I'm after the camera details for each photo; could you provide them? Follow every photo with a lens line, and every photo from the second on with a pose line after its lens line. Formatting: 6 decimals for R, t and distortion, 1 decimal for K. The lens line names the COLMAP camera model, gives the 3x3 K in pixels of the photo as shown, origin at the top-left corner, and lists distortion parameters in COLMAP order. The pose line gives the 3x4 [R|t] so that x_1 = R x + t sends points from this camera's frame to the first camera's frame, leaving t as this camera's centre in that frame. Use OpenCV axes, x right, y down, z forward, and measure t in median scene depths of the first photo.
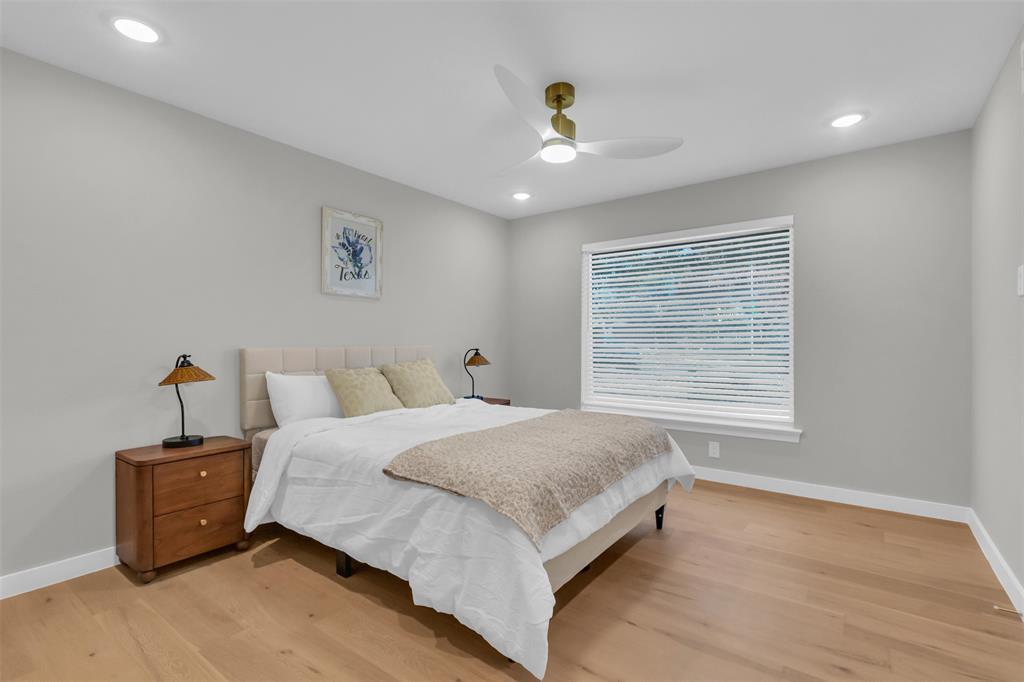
lens RADIAL K [[472.5, 0, 509.5], [0, 472.5, 344.7], [0, 0, 1]] dist [-0.000220, -0.000074]
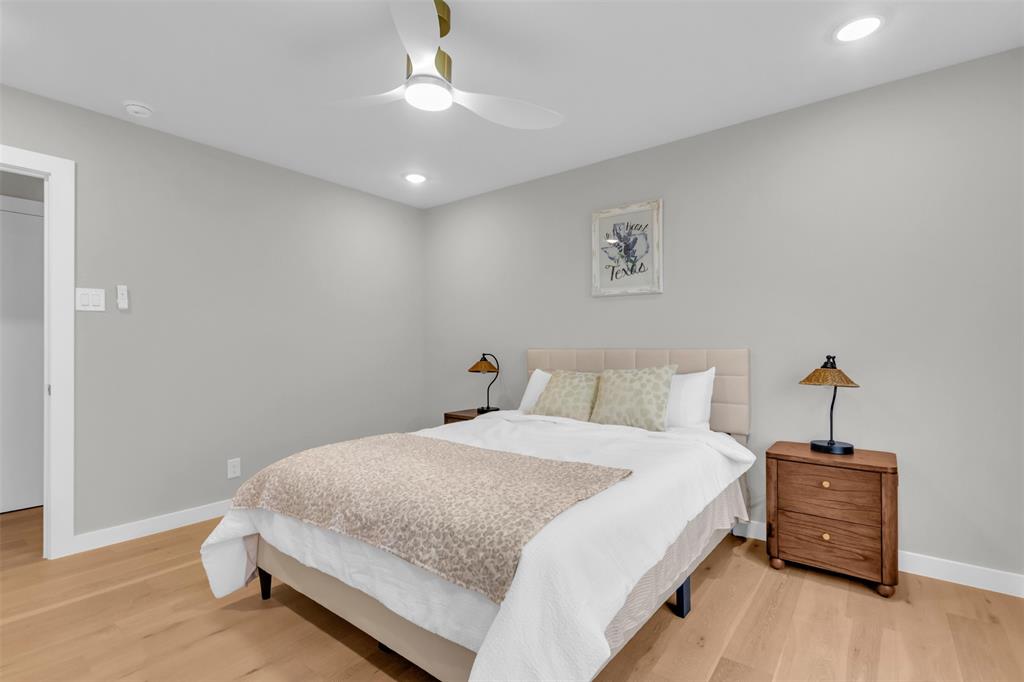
lens RADIAL K [[472.5, 0, 509.5], [0, 472.5, 344.7], [0, 0, 1]] dist [-0.000220, -0.000074]
pose [[-0.011769, 0.000134, -0.999931, 0.588142], [0.000503, 1.000000, 0.000128, -0.005075], [0.999931, -0.000502, -0.011769, 0.775541]]
